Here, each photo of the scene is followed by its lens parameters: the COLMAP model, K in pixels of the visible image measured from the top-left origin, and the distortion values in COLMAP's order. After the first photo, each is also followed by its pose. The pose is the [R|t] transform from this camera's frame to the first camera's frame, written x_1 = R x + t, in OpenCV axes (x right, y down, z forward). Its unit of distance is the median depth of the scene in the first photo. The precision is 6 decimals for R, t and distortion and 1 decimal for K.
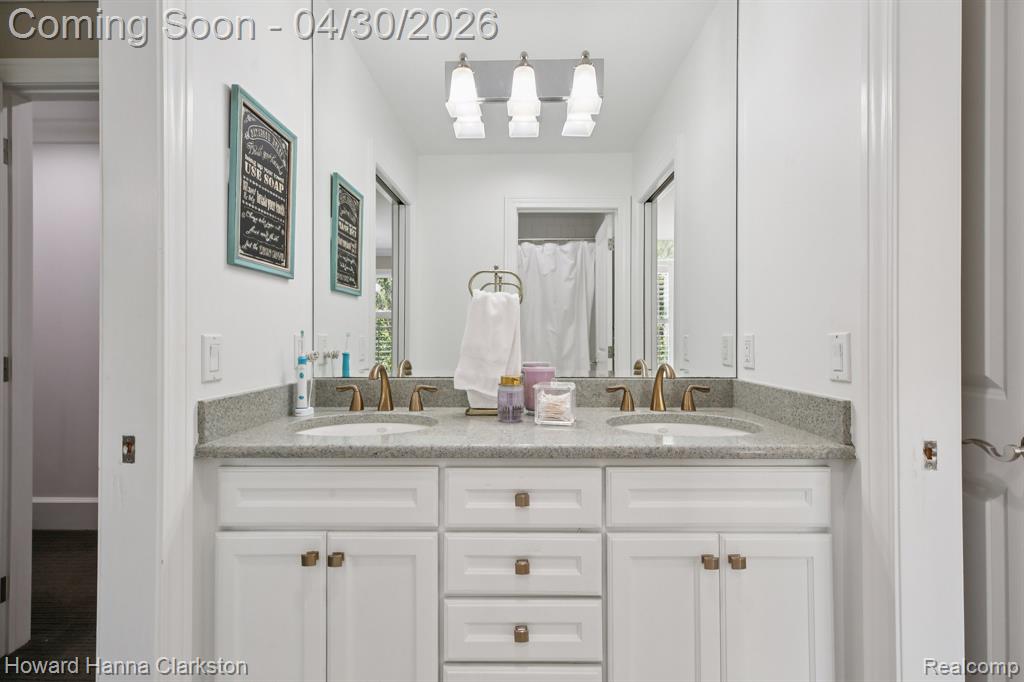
lens RADIAL K [[466.2, 0, 510.7], [0, 466.2, 341.1], [0, 0, 1]] dist [-0.026780, 0.000302]
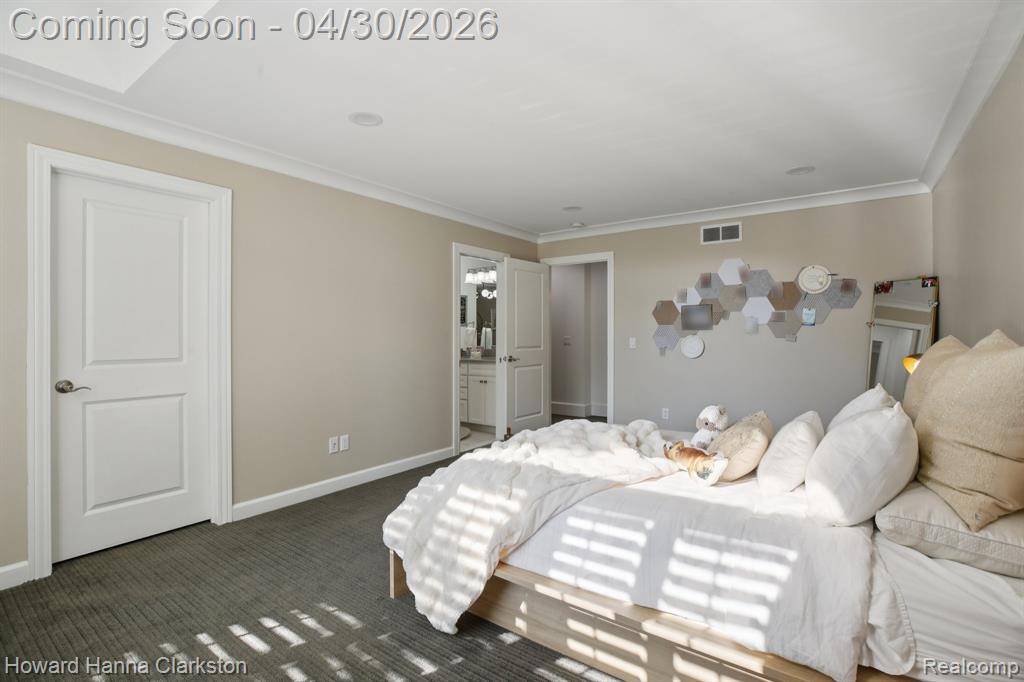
lens RADIAL K [[466.2, 0, 511.5], [0, 466.2, 339.1], [0, 0, 1]] dist [-0.026780, 0.000302]
pose [[0.822853, 0.002711, -0.568248, 3.290247], [-0.002220, 0.999996, 0.001555, -0.024188], [0.568250, -0.000018, 0.822856, -2.836977]]
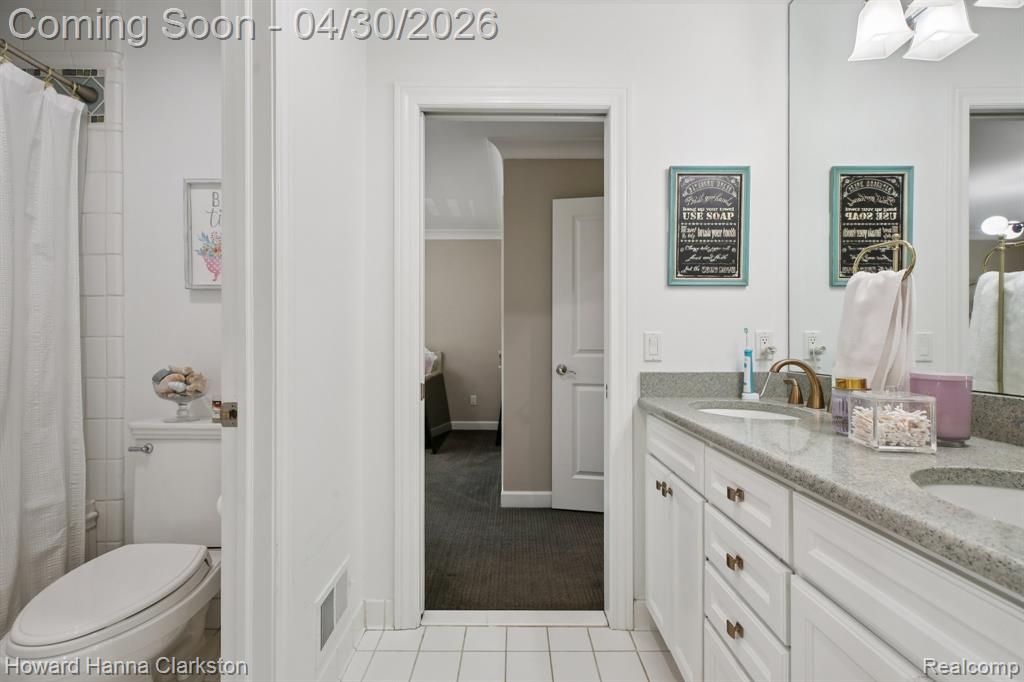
lens RADIAL K [[466.2, 0, 508.2], [0, 466.2, 338.8], [0, 0, 1]] dist [-0.026780, 0.000302]
pose [[0.007841, 0.000580, -0.999969, 0.870705], [-0.008281, 0.999966, 0.000515, 0.011301], [0.999935, 0.008276, 0.007845, 0.435891]]
